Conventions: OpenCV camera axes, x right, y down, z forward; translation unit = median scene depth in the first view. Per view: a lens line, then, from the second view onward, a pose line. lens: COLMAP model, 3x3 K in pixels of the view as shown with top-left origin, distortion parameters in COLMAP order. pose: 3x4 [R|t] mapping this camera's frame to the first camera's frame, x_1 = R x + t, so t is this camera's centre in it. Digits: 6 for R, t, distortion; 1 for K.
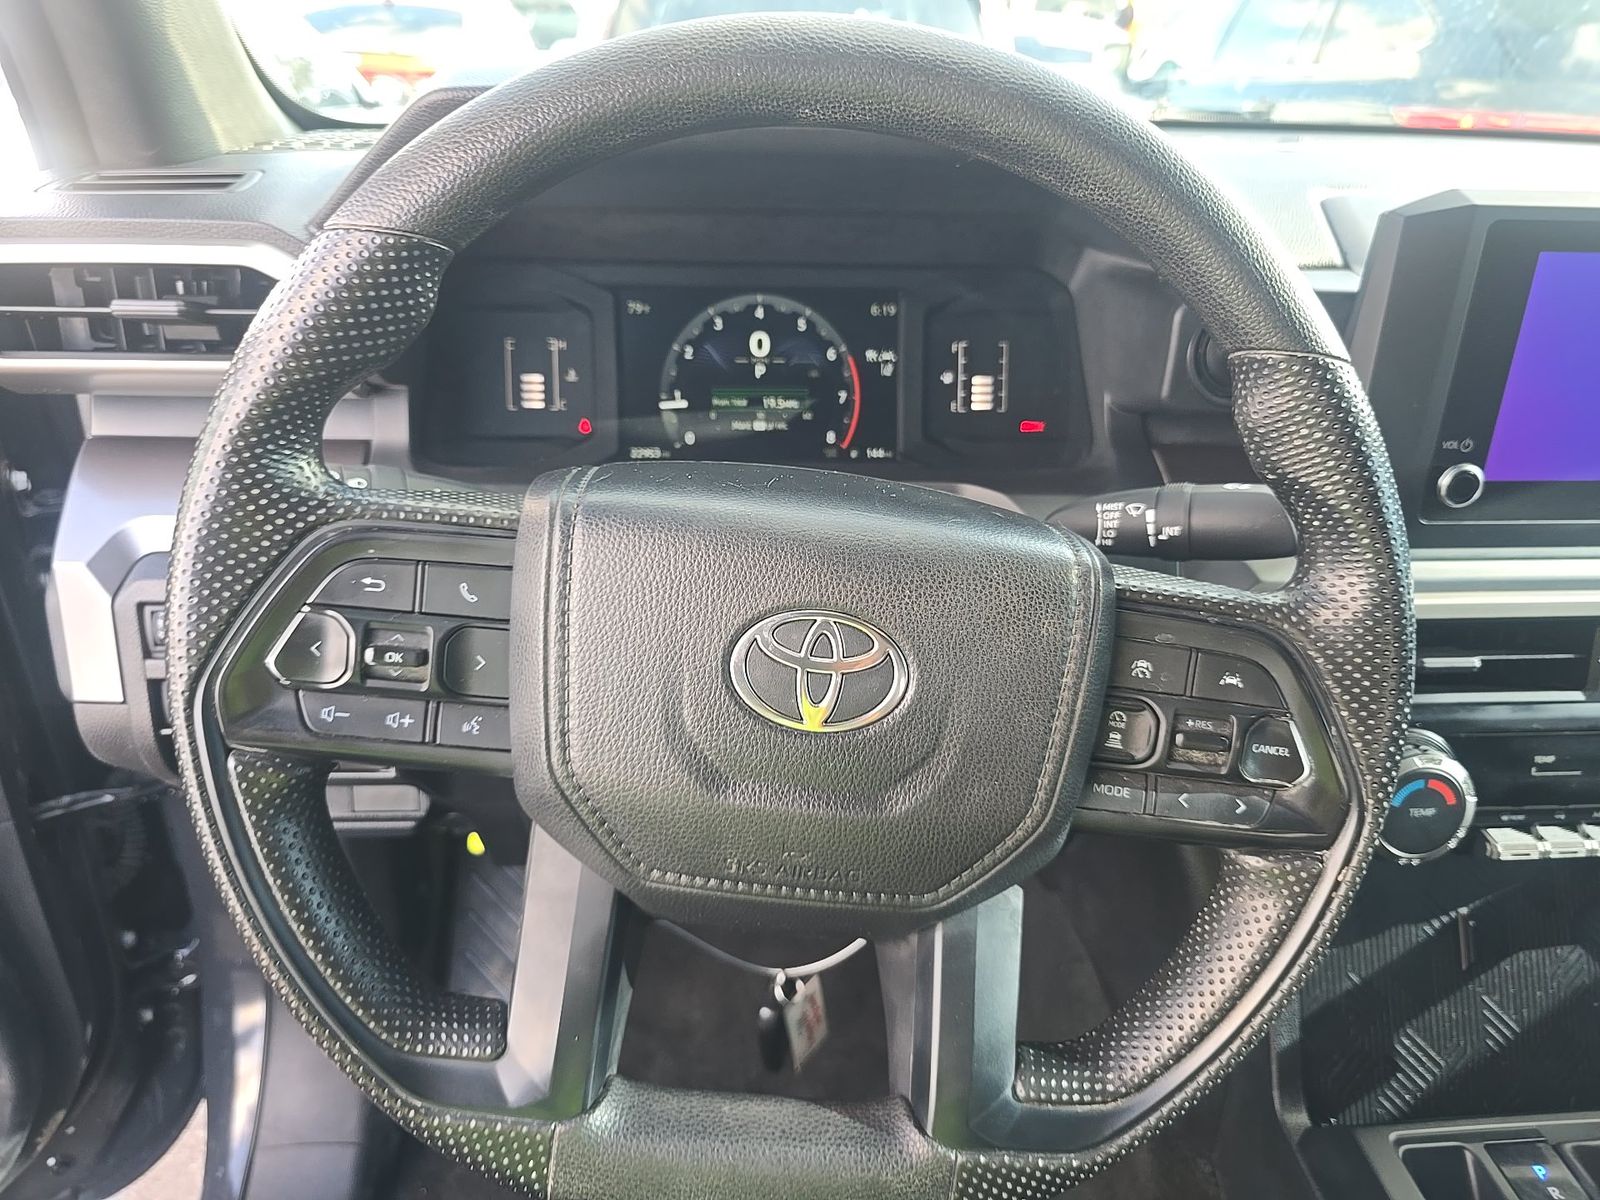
lens RADIAL K [[1081.1, 0, 800.0], [0, 1081.1, 600.0], [0, 0, 1]] dist [0.004067, -0.038951]
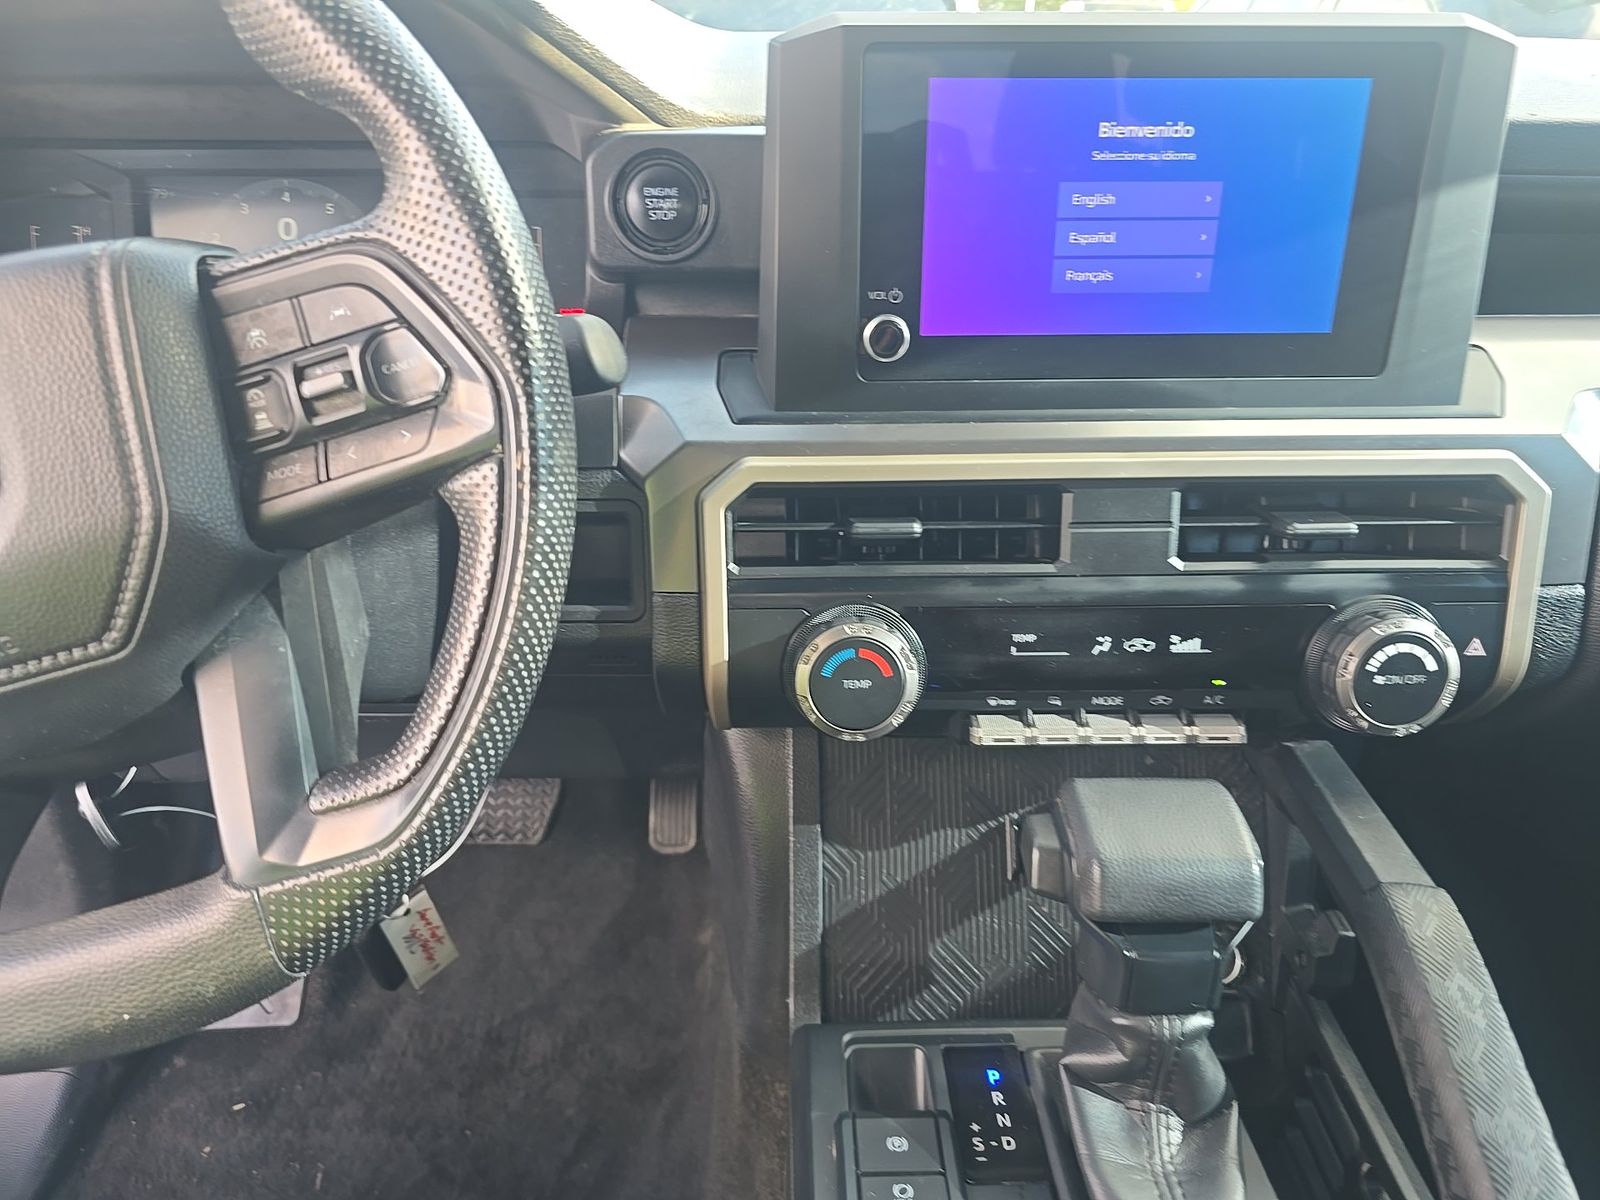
lens RADIAL K [[1081.1, 0, 800.0], [0, 1081.1, 600.0], [0, 0, 1]] dist [0.004067, -0.038951]
pose [[0.999187, 0.003344, -0.040187, 0.473263], [-0.003818, 0.999924, -0.011726, 0.112297], [0.040144, 0.011870, 0.999123, 0.038125]]
